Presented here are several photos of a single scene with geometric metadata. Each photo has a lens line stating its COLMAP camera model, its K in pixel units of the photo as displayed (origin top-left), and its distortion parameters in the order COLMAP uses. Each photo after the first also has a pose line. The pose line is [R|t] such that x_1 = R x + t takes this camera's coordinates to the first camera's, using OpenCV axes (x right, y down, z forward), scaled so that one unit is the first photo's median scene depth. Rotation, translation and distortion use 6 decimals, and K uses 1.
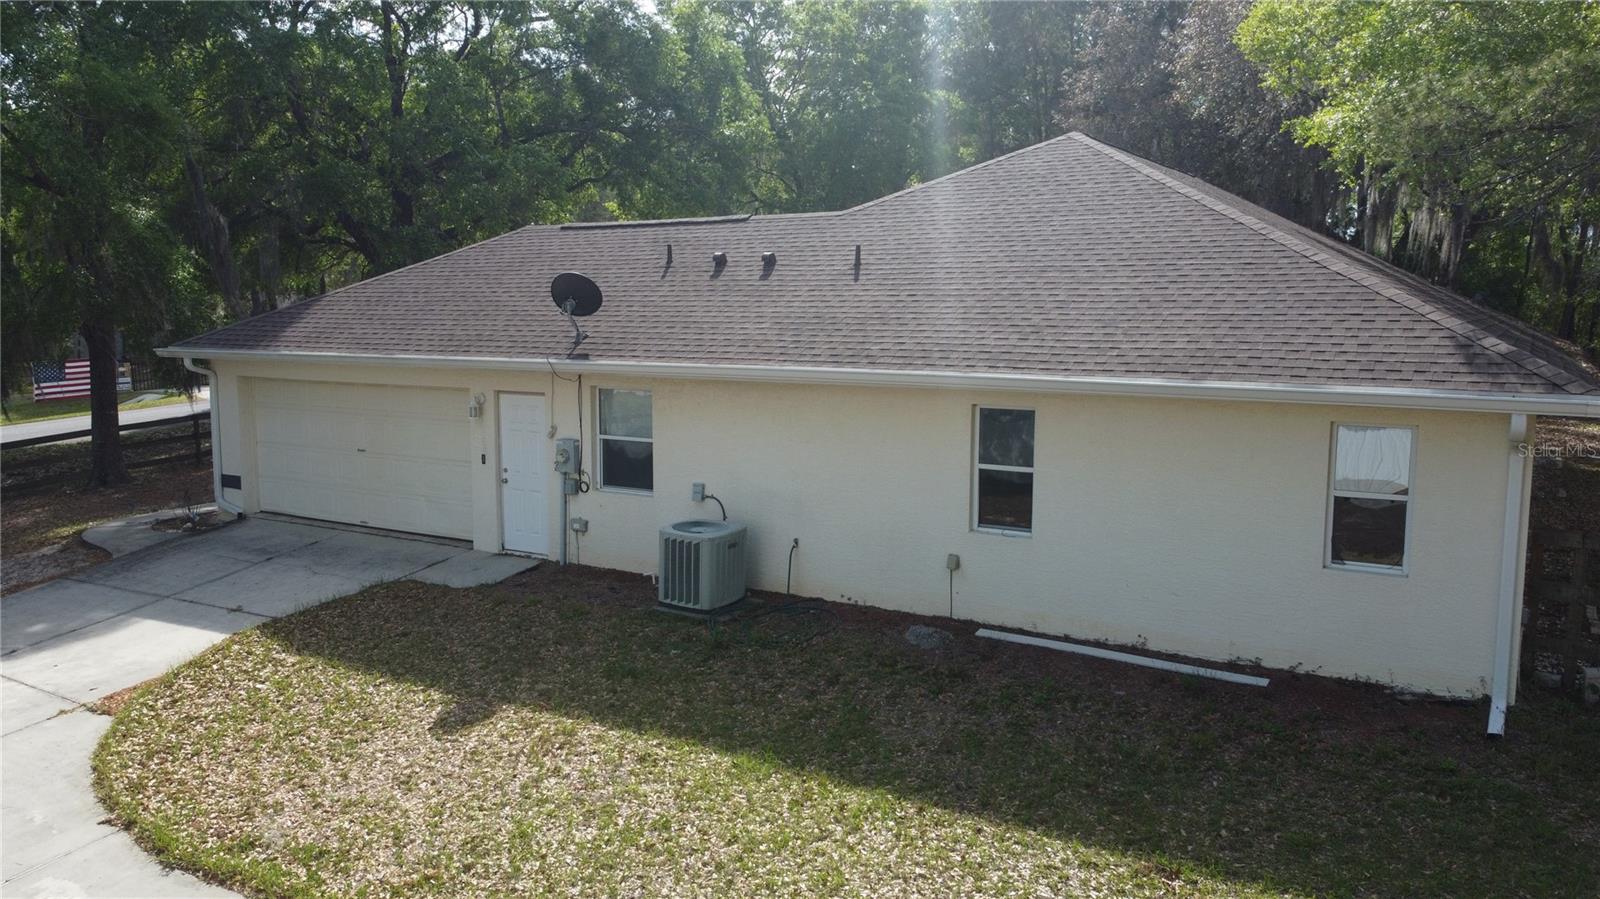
lens RADIAL K [[1217.1, 0, 800.0], [0, 1217.1, 449.5], [0, 0, 1]] dist [0.002359, -0.003261]
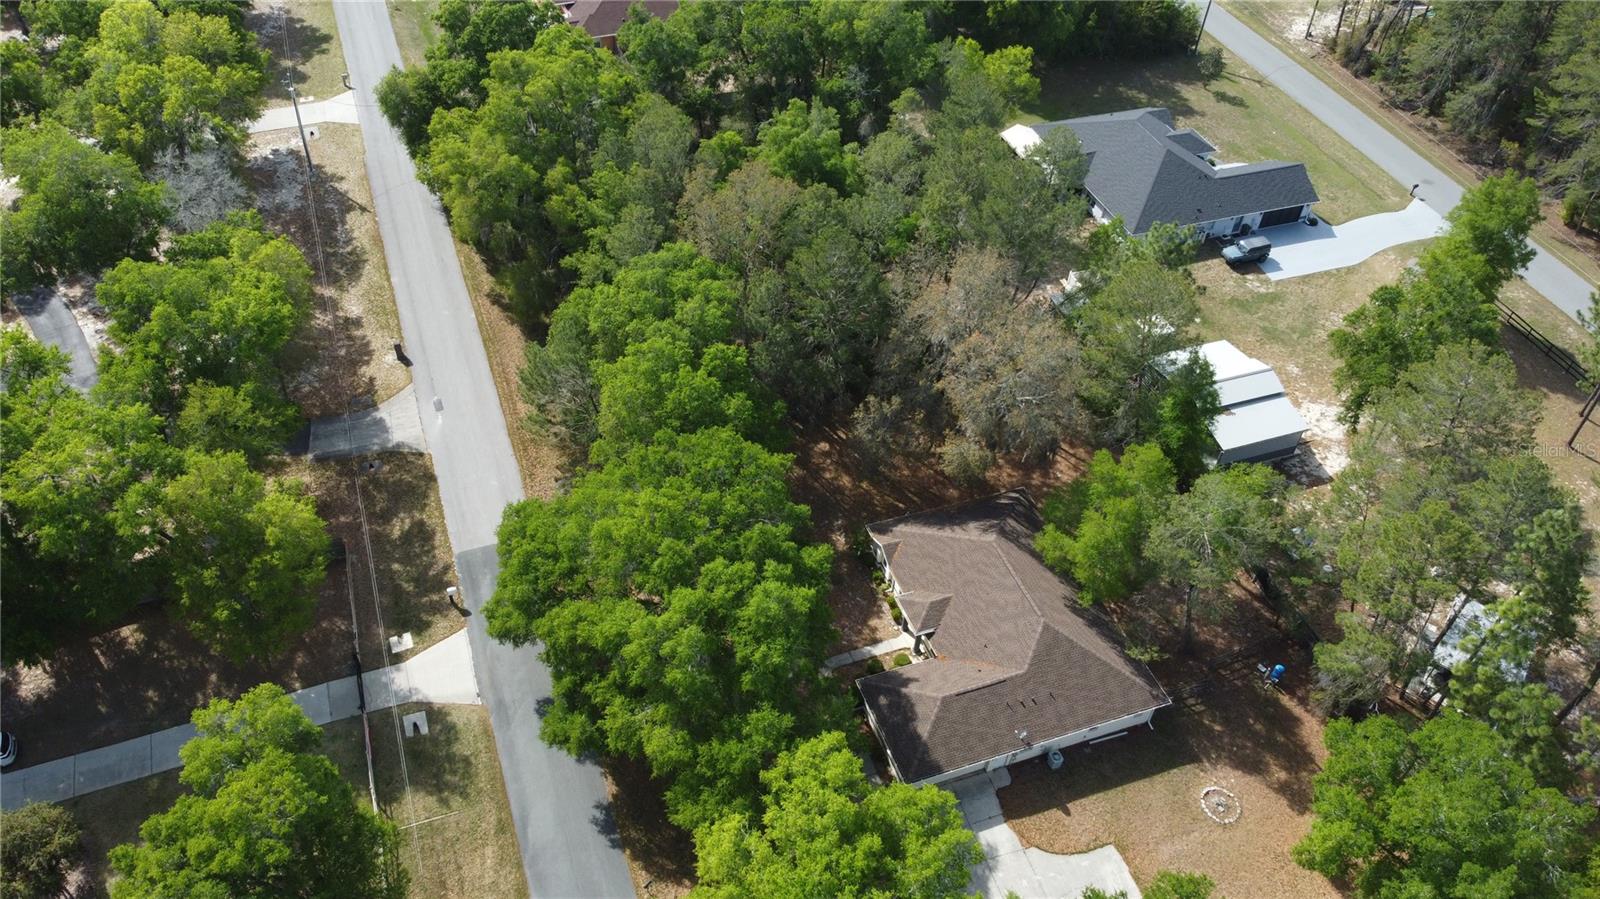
lens RADIAL K [[1217.1, 0, 800.0], [0, 1217.1, 449.5], [0, 0, 1]] dist [0.002359, -0.003261]
pose [[0.621990, -0.527022, 0.579117, -4.236354], [0.042496, 0.761219, 0.647101, -5.998791], [-0.781871, -0.377880, 0.495867, -0.459587]]
